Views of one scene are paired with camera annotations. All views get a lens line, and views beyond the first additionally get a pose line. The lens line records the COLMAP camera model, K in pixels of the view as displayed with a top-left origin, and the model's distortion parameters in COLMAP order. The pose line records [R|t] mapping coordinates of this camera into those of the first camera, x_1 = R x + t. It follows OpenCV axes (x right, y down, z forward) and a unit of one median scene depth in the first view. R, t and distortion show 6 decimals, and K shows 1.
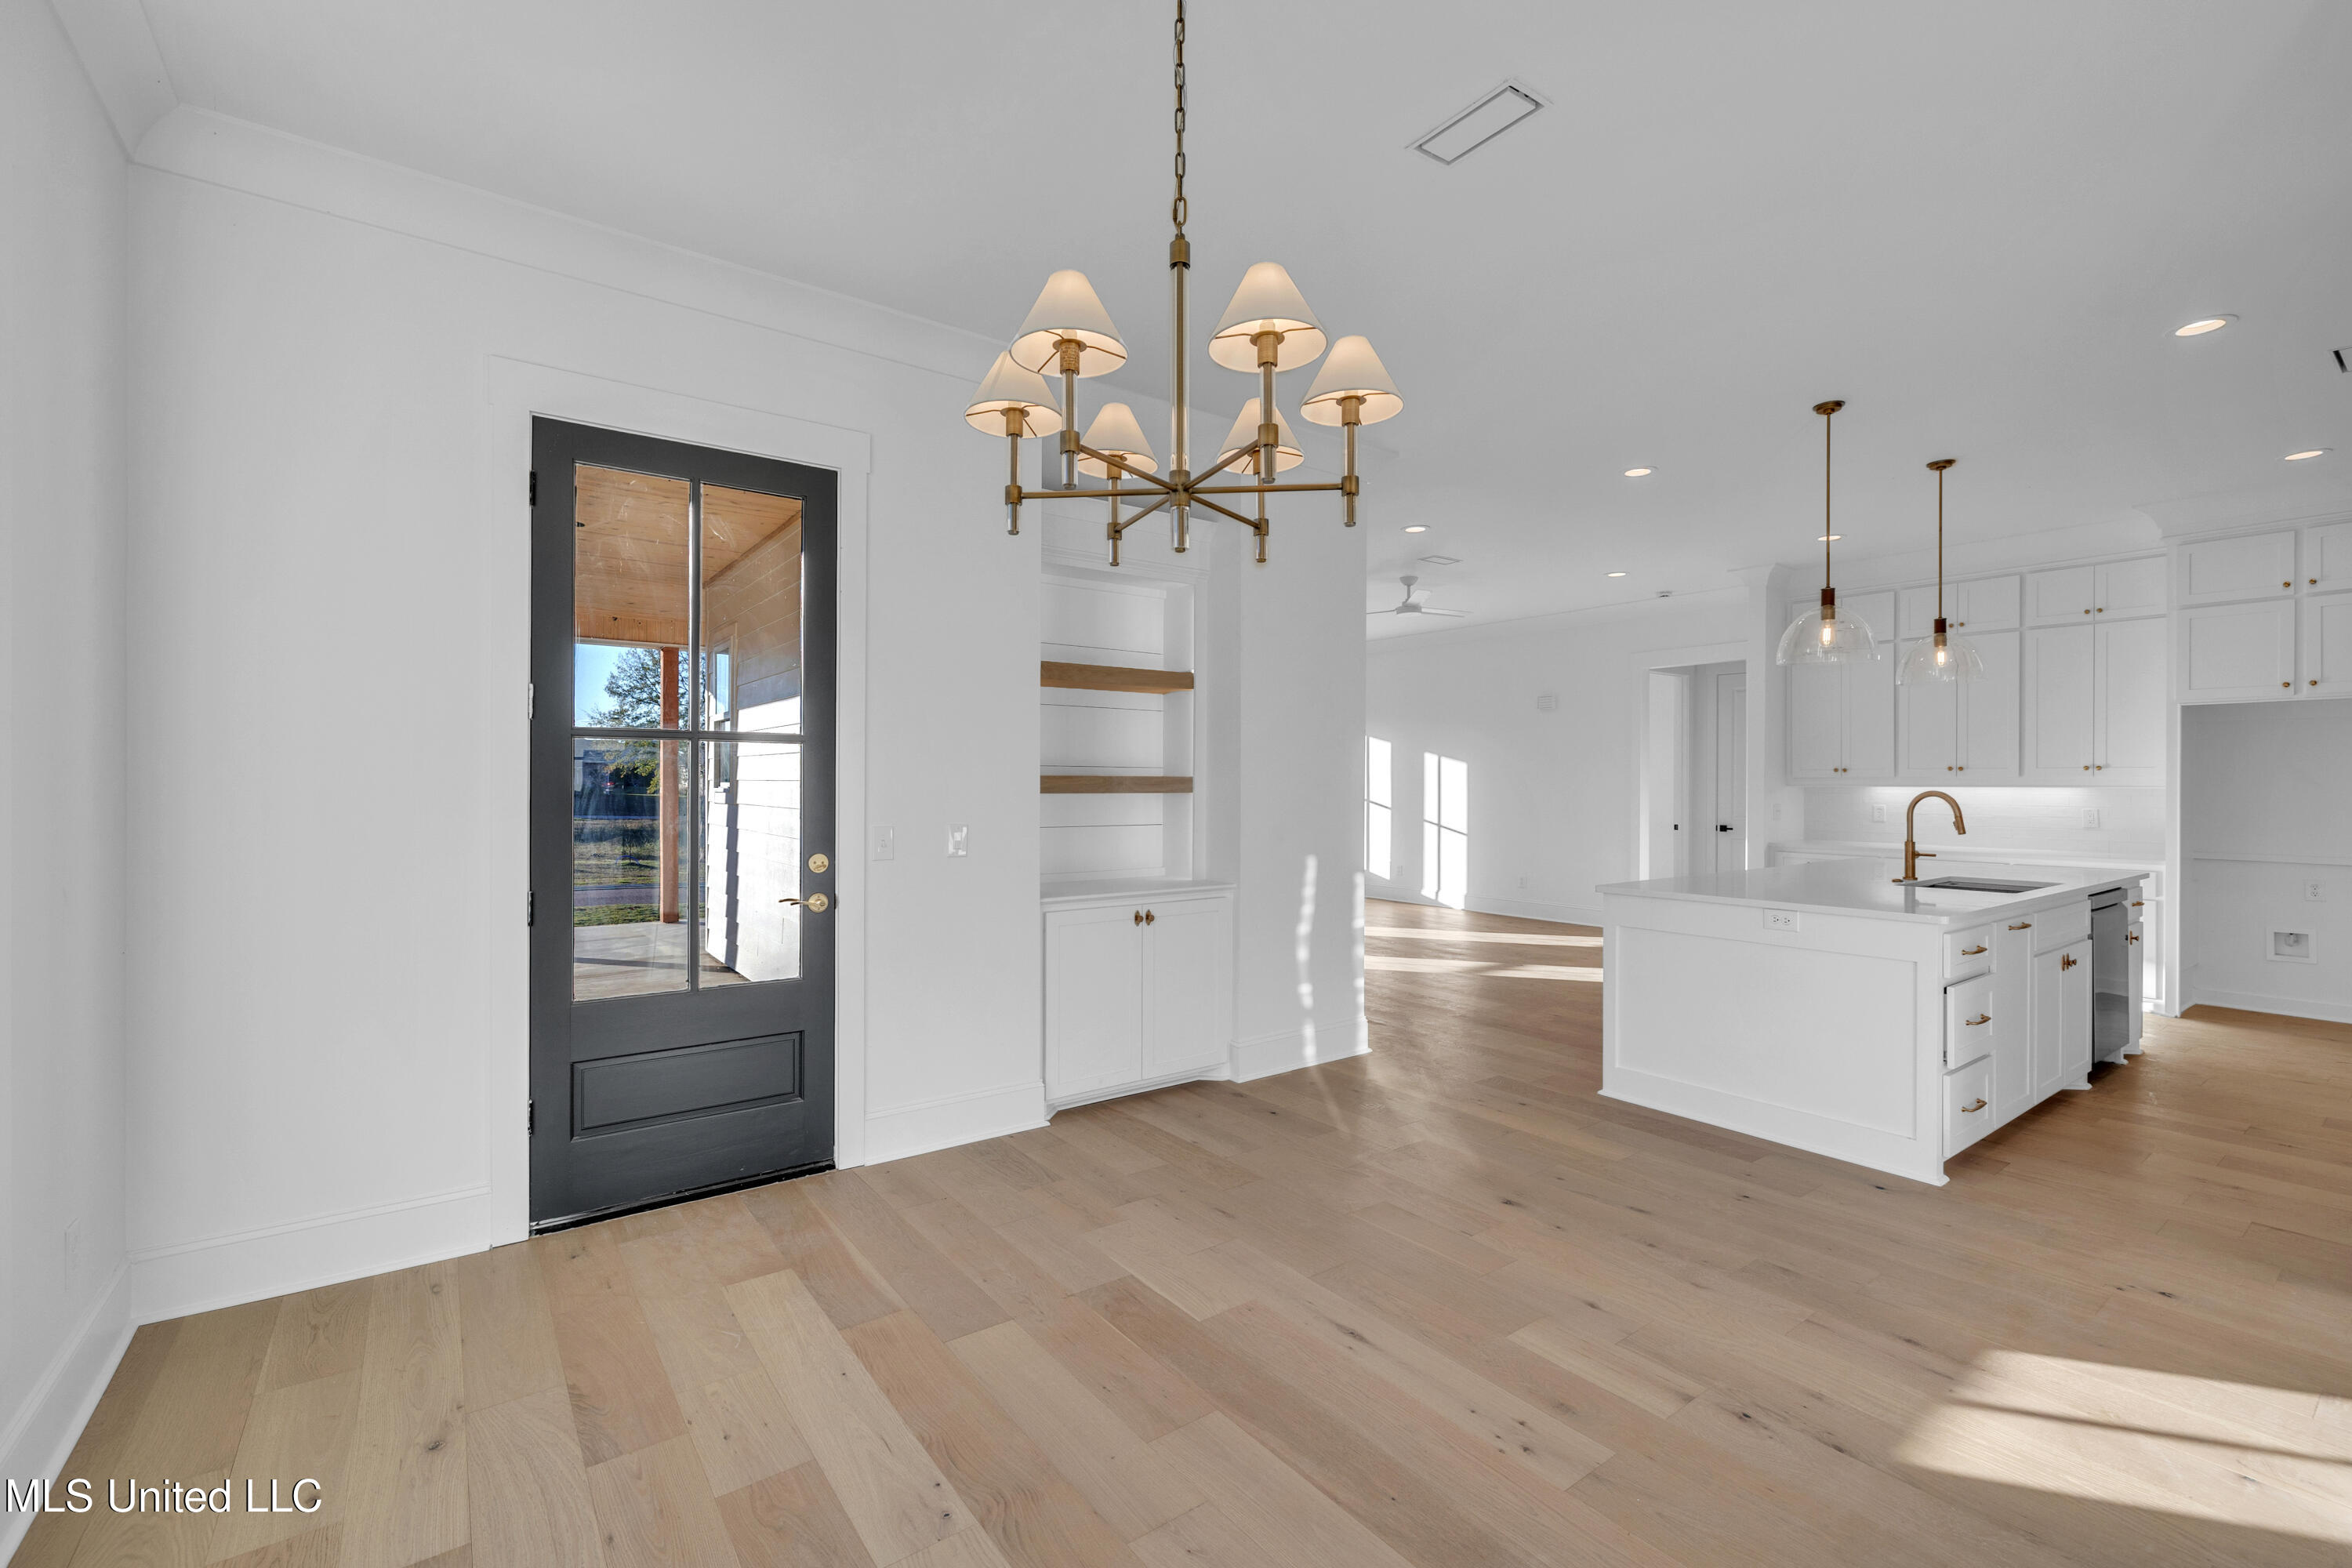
lens RADIAL K [[1003.6, 0, 1157.2], [0, 1003.6, 797.7], [0, 0, 1]] dist [-0.003001, 0.000434]
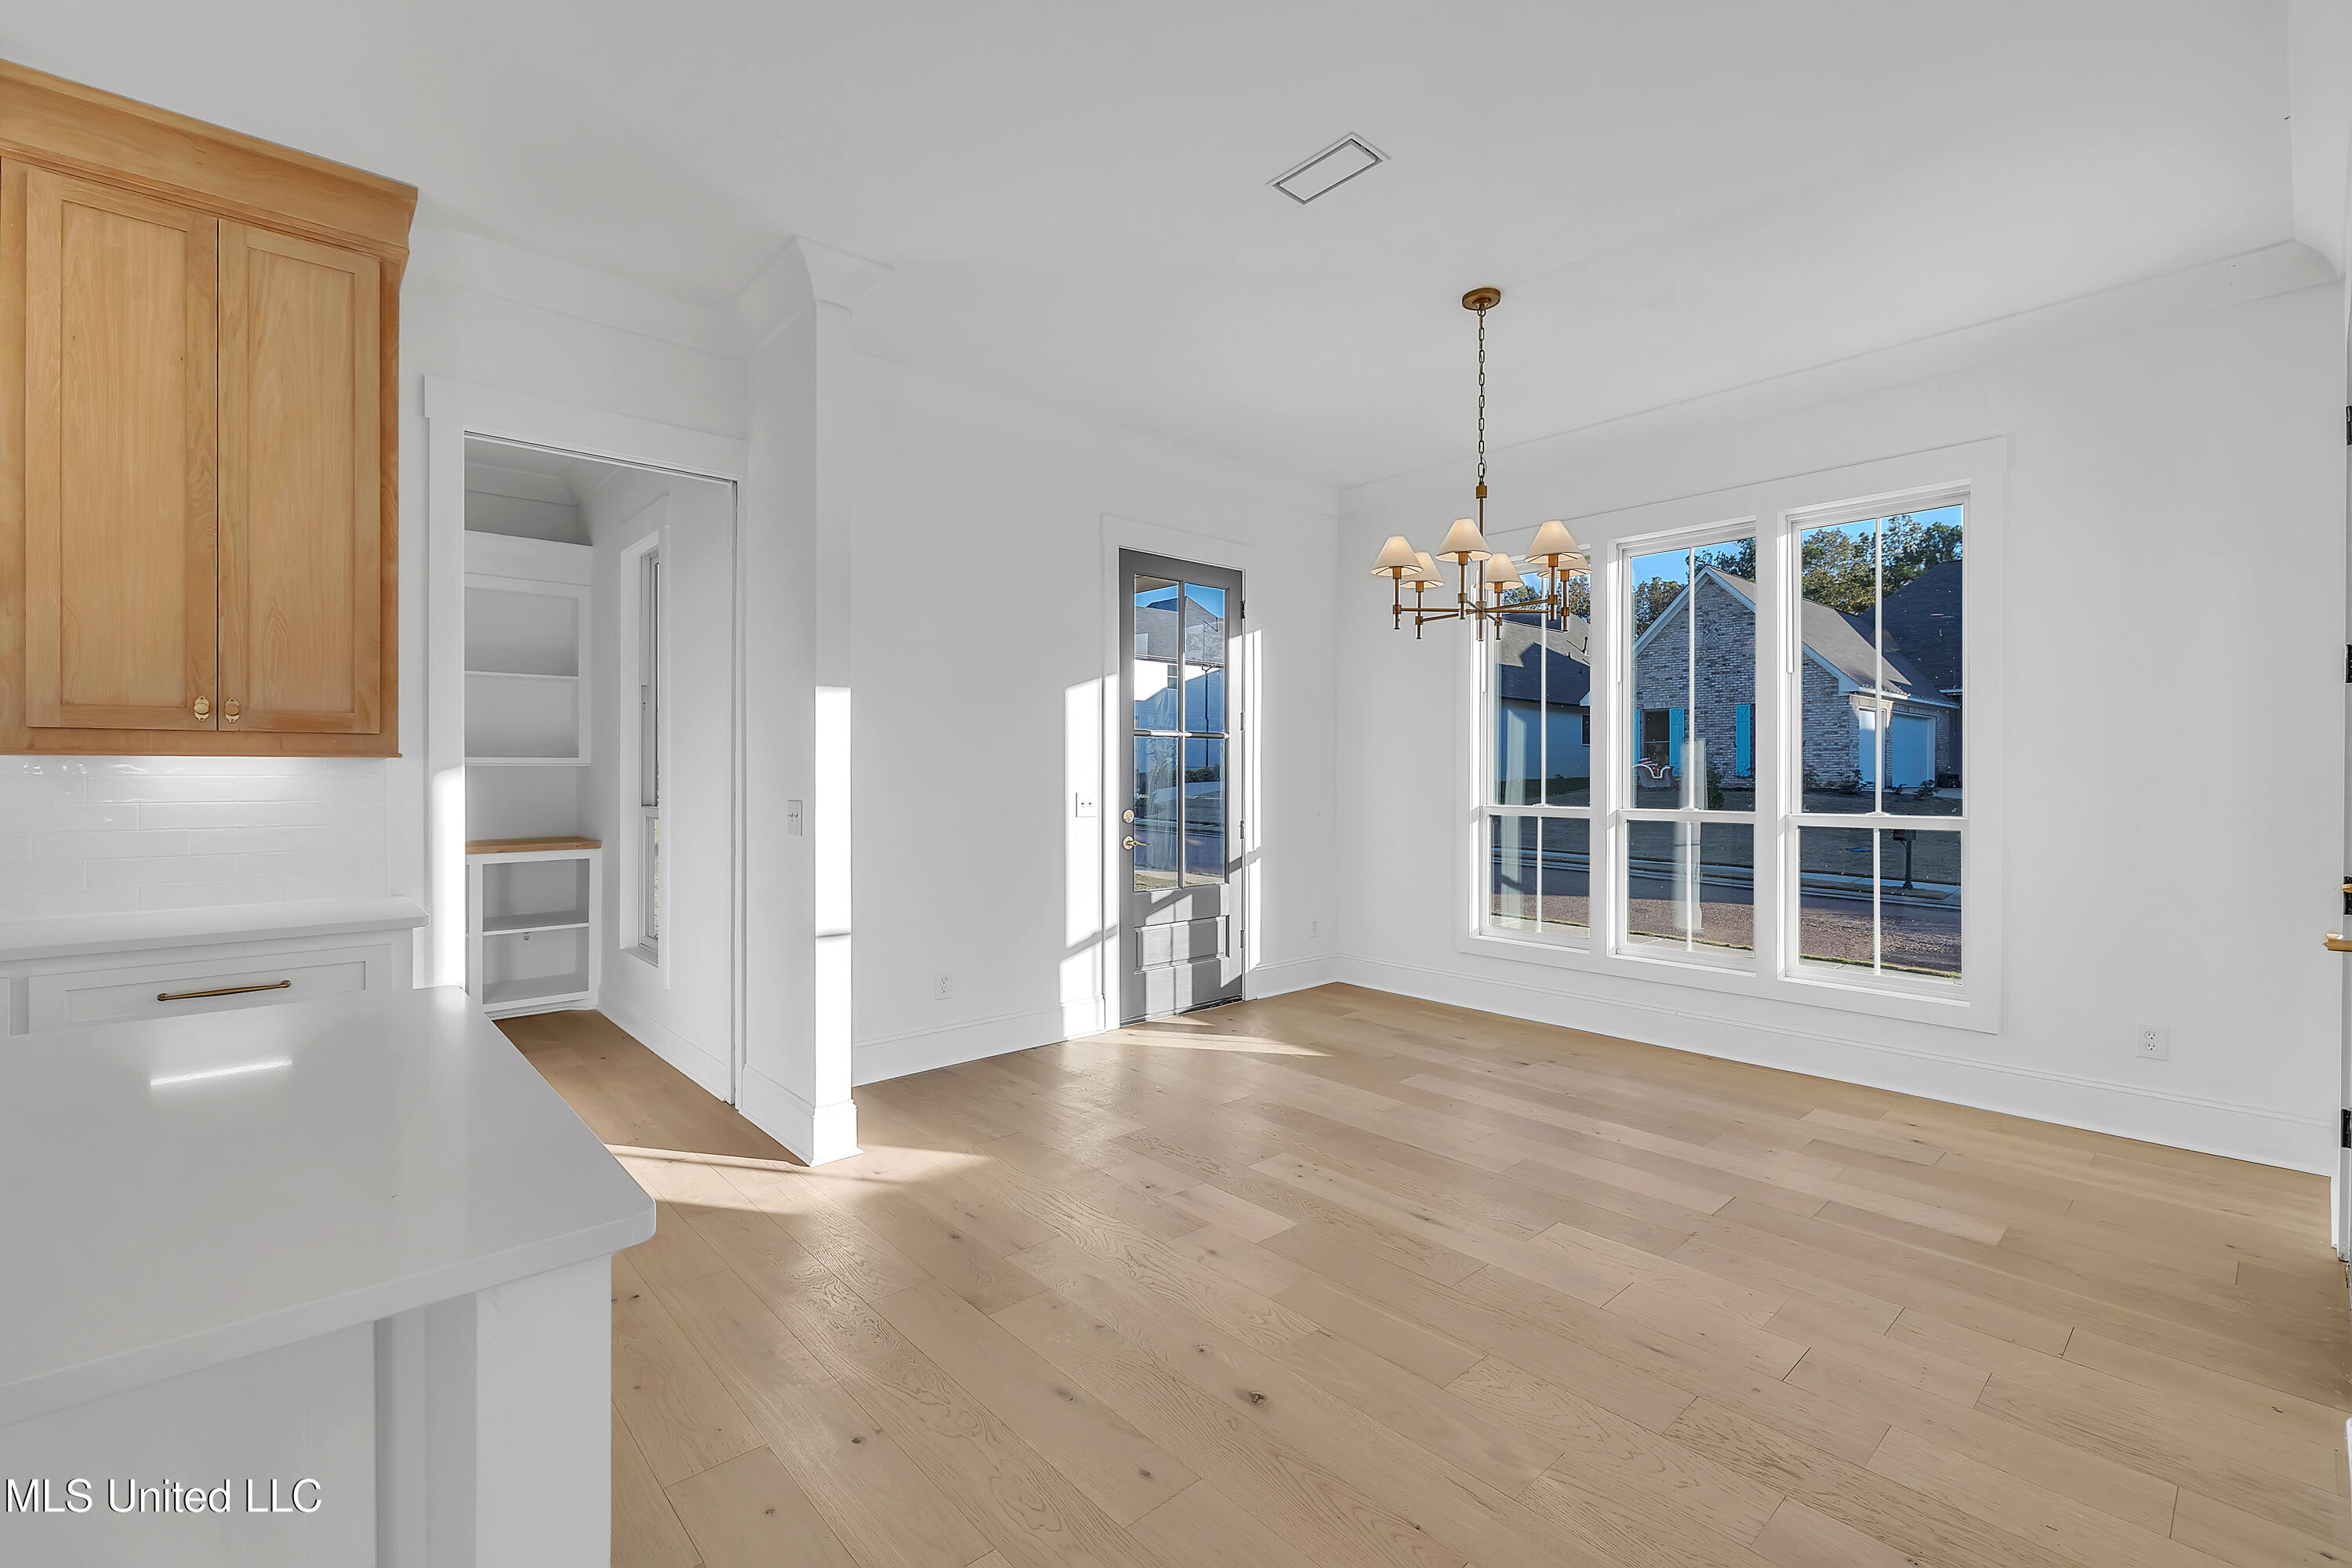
lens RADIAL K [[1003.6, 0, 1166.9], [0, 1003.6, 776.9], [0, 0, 1]] dist [-0.003001, 0.000434]
pose [[-0.994694, -0.002437, -0.102853, 0.326730], [-0.004182, 0.999851, 0.016745, -0.004126], [0.102797, 0.017086, -0.994556, 1.121107]]
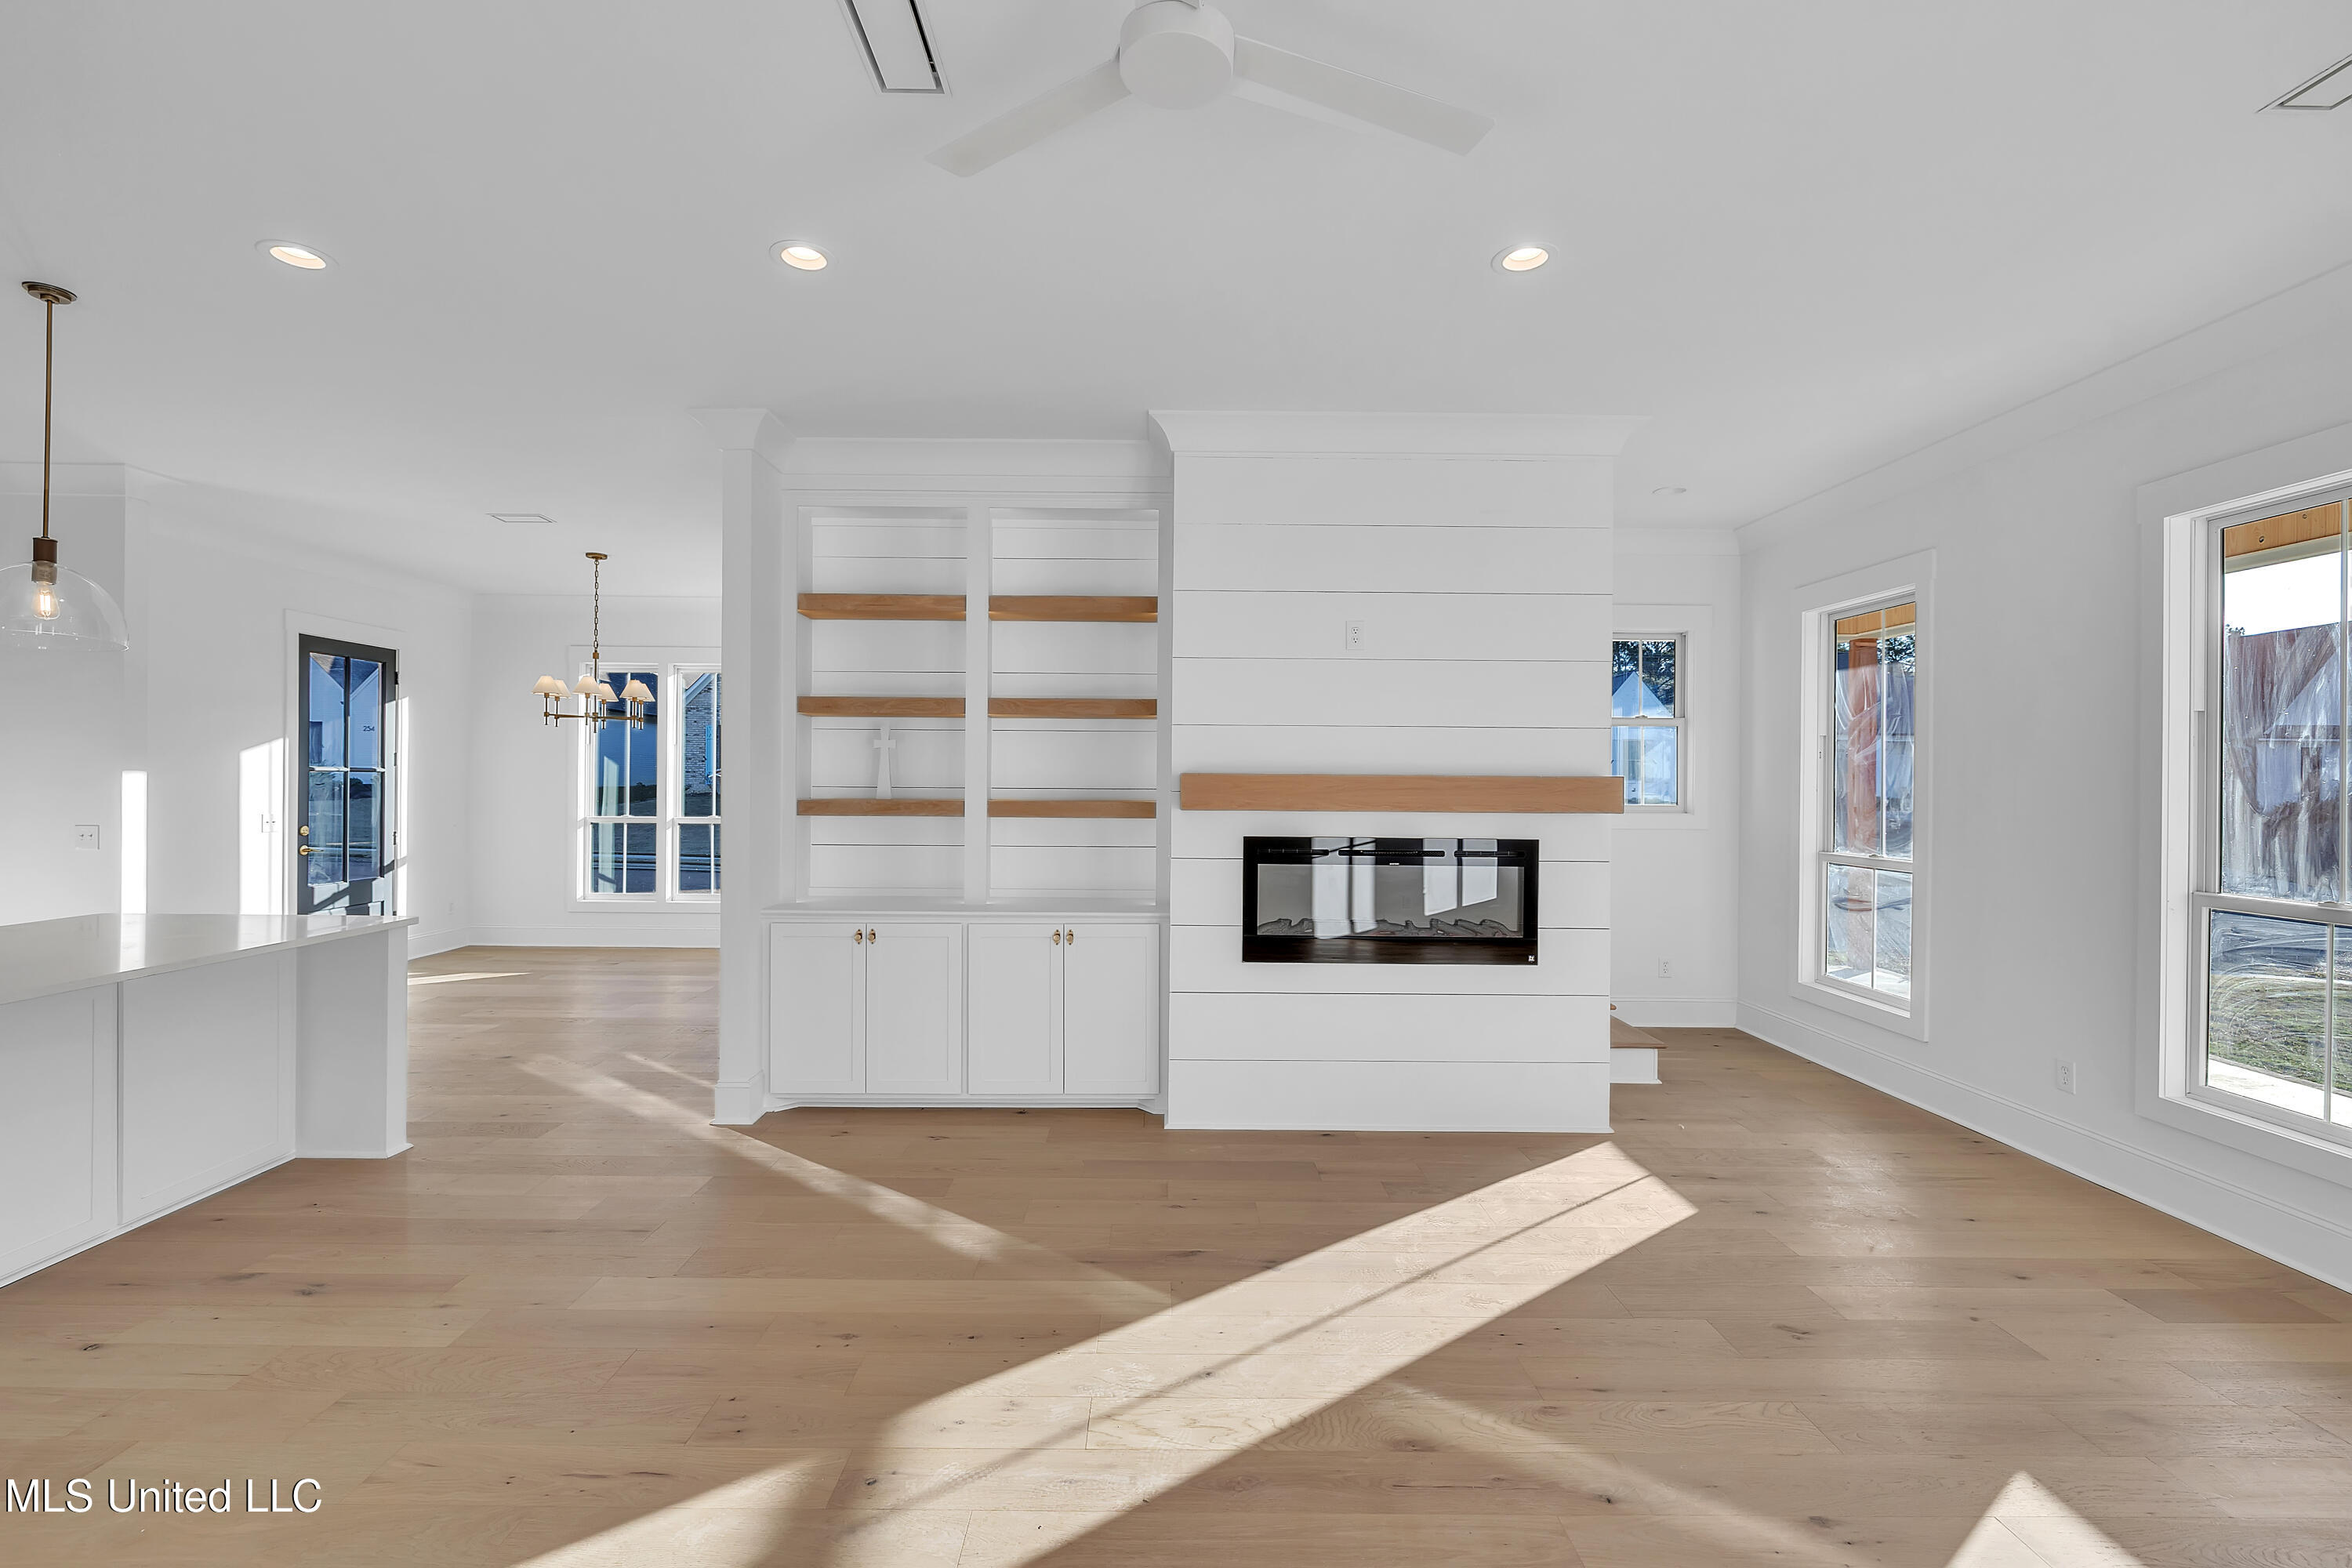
lens RADIAL K [[1003.6, 0, 1168.0], [0, 1003.6, 772.9], [0, 0, 1]] dist [-0.003001, 0.000434]
pose [[-0.576796, -0.012601, -0.816791, 0.732972], [-0.019068, 0.999816, -0.001959, -0.050475], [0.816665, 0.014444, -0.576931, 1.934909]]
